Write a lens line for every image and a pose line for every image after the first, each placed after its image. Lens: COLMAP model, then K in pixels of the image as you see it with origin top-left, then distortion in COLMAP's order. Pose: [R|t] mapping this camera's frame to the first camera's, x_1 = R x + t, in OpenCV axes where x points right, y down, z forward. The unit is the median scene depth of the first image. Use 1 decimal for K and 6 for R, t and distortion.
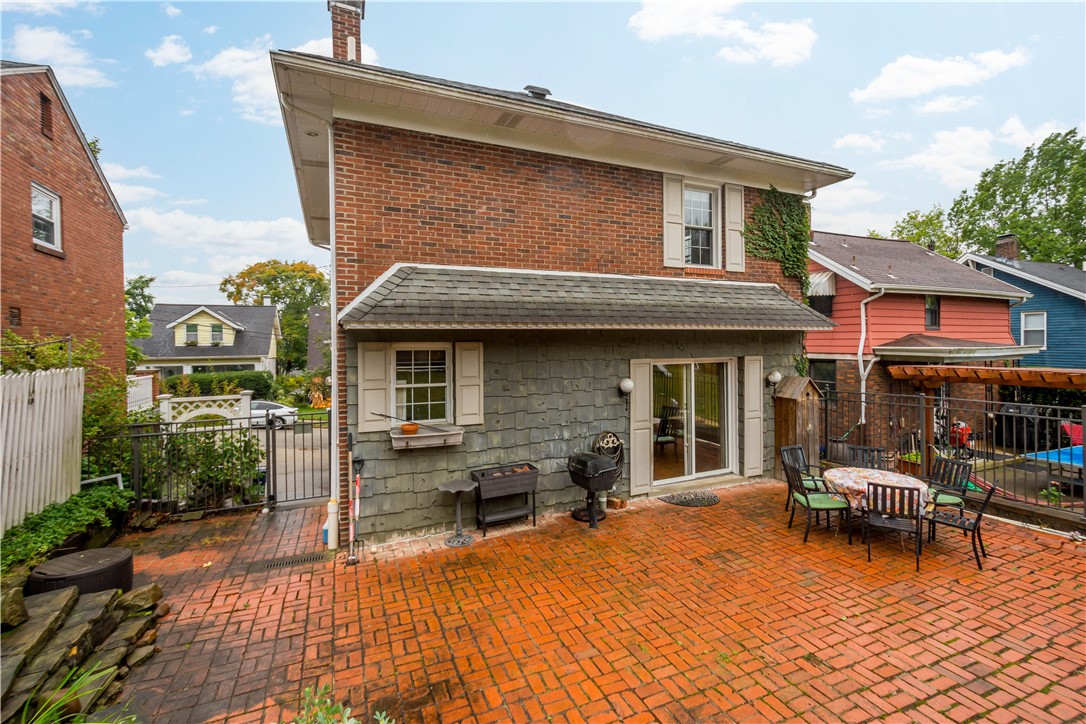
lens RADIAL K [[477.6, 0, 566.9], [0, 477.6, 346.6], [0, 0, 1]] dist [0.006861, -0.001201]
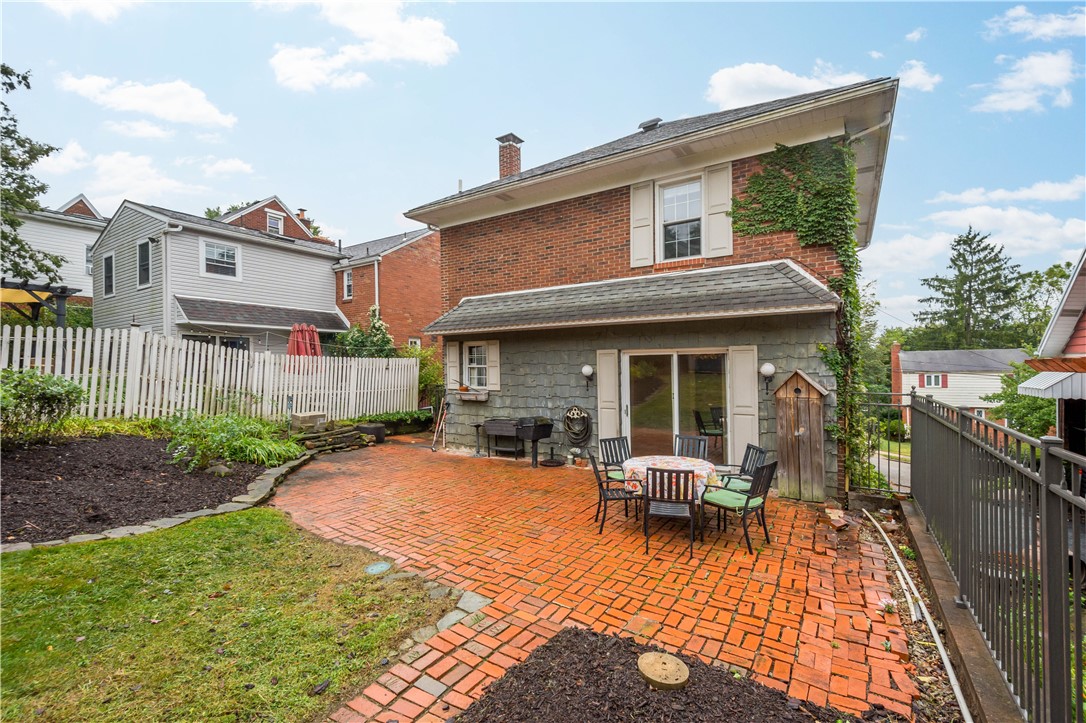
lens RADIAL K [[477.6, 0, 546.4], [0, 477.6, 368.5], [0, 0, 1]] dist [0.006861, -0.001201]
pose [[0.542149, 0.008232, -0.840242, 1.100067], [0.001587, 0.999940, 0.010821, 0.060792], [0.840281, -0.007200, 0.542104, 0.227790]]
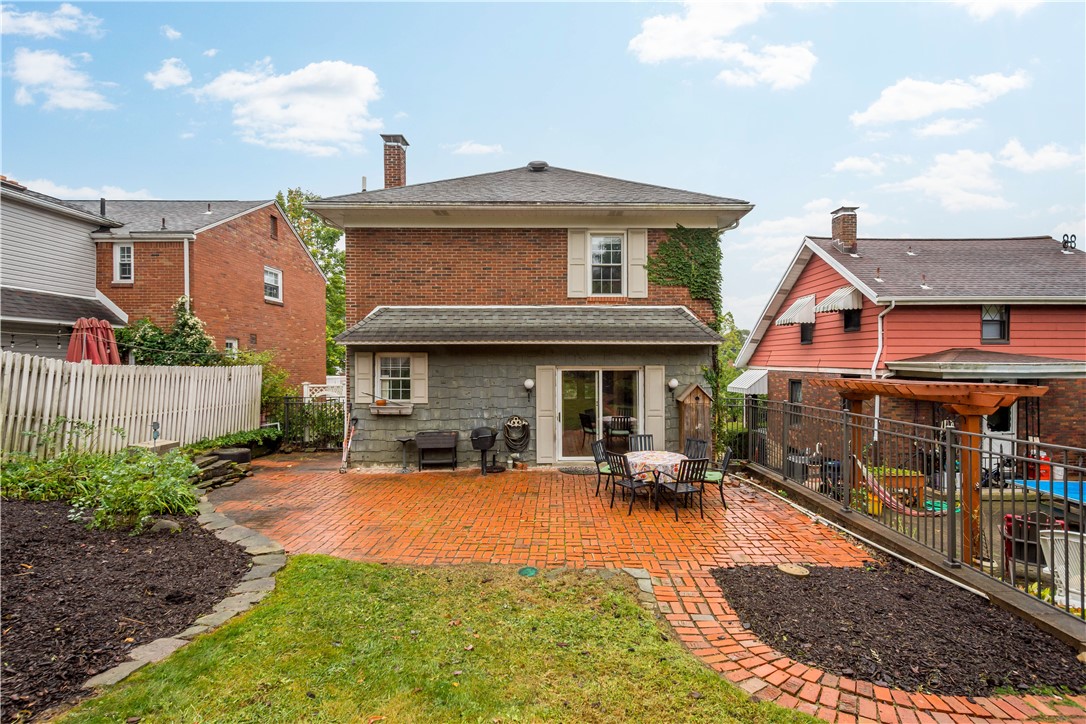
lens RADIAL K [[477.6, 0, 579.2], [0, 477.6, 364.5], [0, 0, 1]] dist [0.006861, -0.001201]
pose [[0.920116, 0.011525, -0.391477, 0.802480], [-0.010826, 0.999933, 0.003991, 0.016296], [0.391497, 0.000566, 0.920179, -0.241201]]
